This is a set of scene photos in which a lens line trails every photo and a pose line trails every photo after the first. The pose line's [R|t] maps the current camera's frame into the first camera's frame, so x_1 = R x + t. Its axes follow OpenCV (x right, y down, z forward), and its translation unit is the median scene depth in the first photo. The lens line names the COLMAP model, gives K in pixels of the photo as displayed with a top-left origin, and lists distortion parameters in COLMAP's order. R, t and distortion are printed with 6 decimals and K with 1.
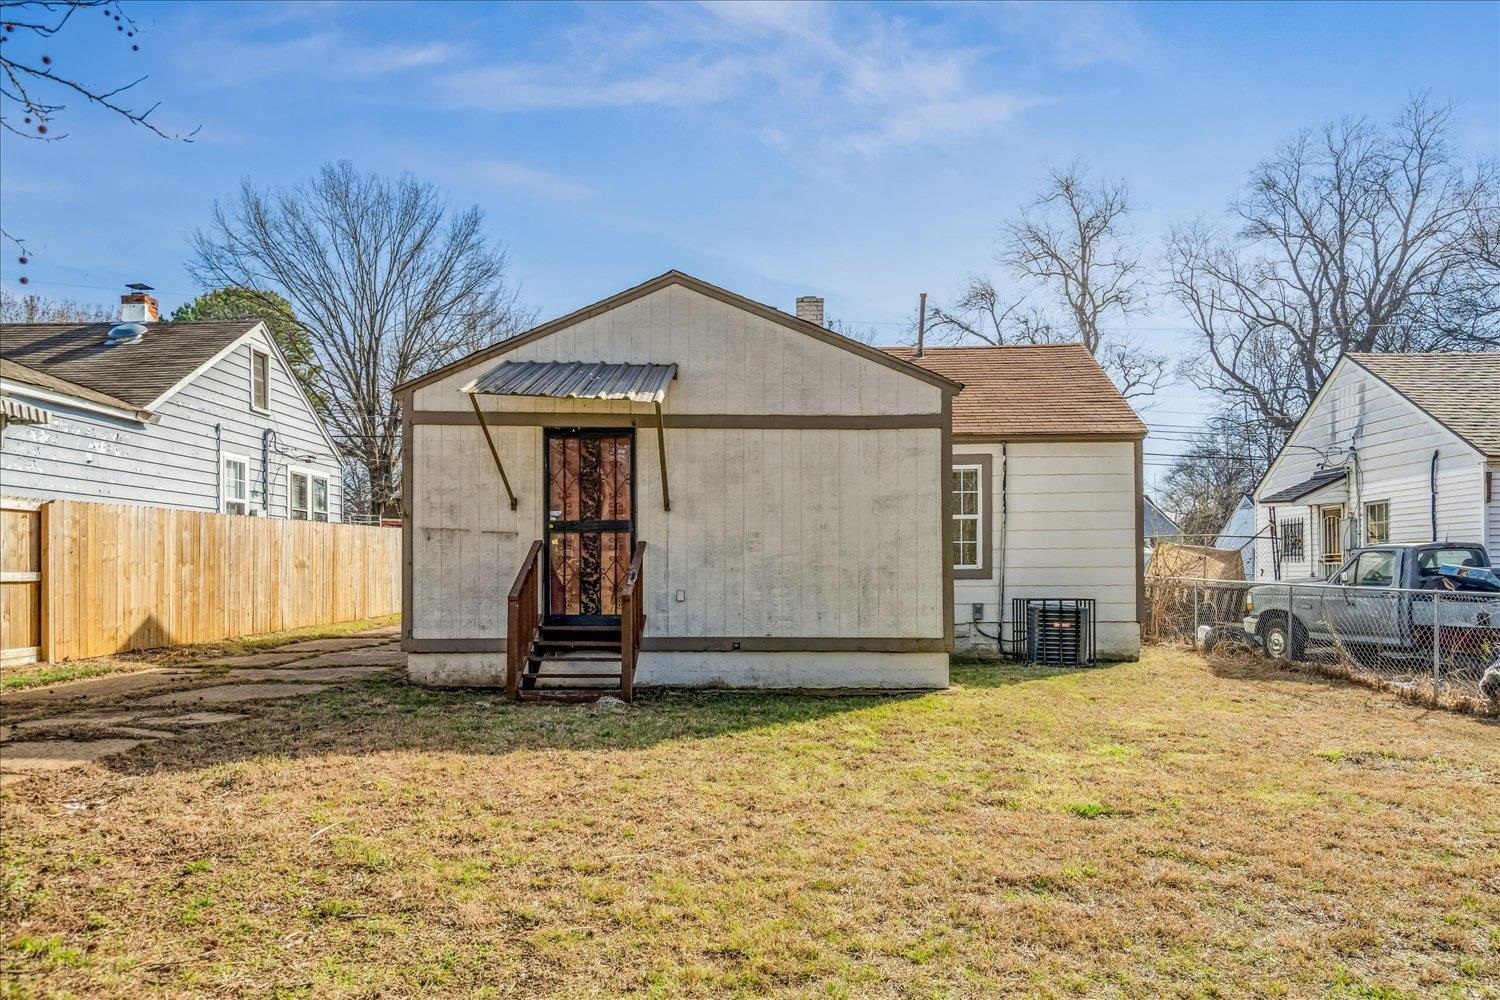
lens RADIAL K [[1082.9, 0, 748.2], [0, 1082.9, 554.1], [0, 0, 1]] dist [0.002065, 0.002738]
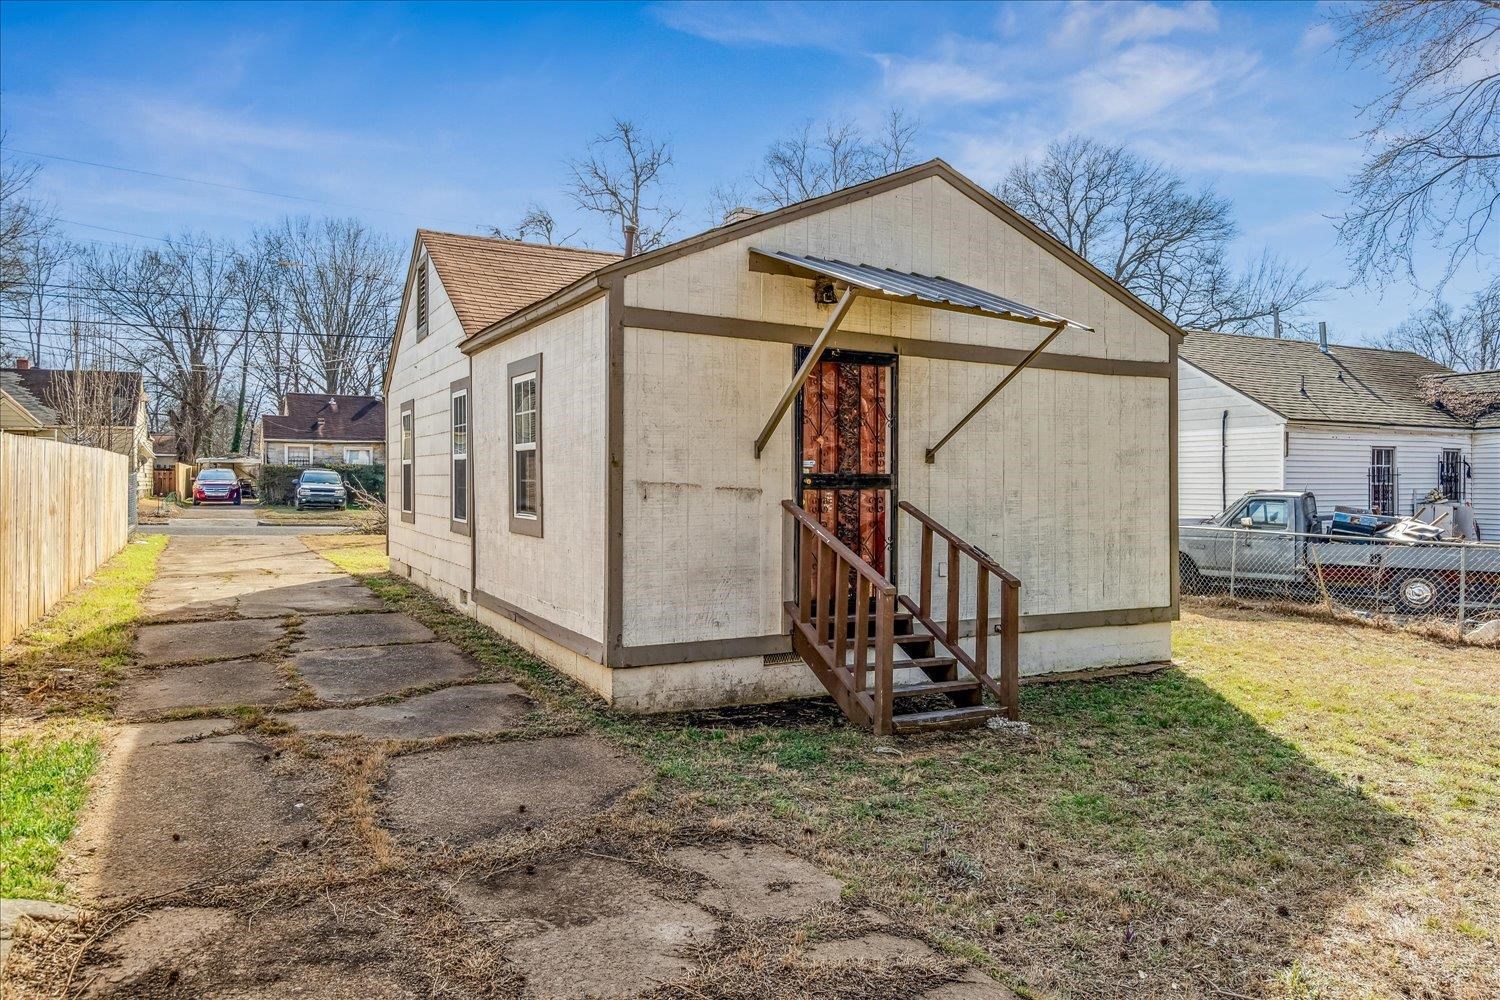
lens RADIAL K [[1004.2, 0, 749.8], [0, 1004.2, 479.7], [0, 0, 1]] dist [0.003420, 0.002486]
pose [[0.874413, 0.009245, 0.485094, -0.543535], [-0.016198, 0.999817, 0.010144, -0.032784], [-0.484912, -0.016727, 0.874403, 0.421980]]
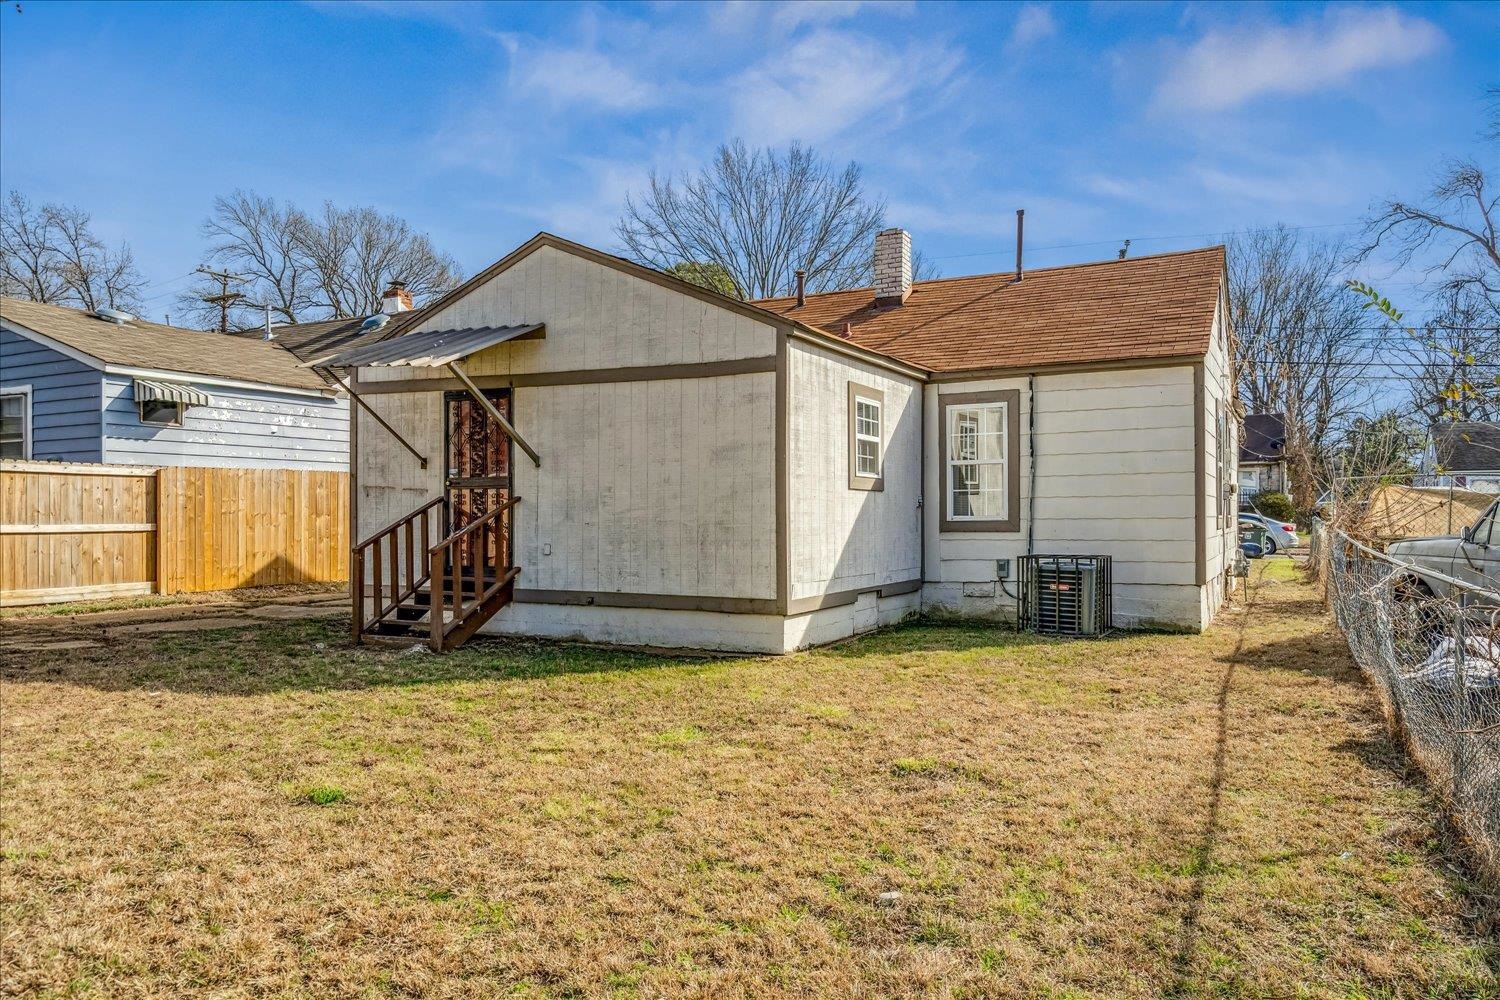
lens RADIAL K [[1067.5, 0, 750.0], [0, 1067.5, 500.0], [0, 0, 1]] dist [0.002373, 0.001637]
pose [[0.899973, -0.005704, -0.435908, 0.549059], [0.008020, 0.999962, 0.003474, -0.010210], [0.435871, -0.006623, 0.899985, 0.173621]]
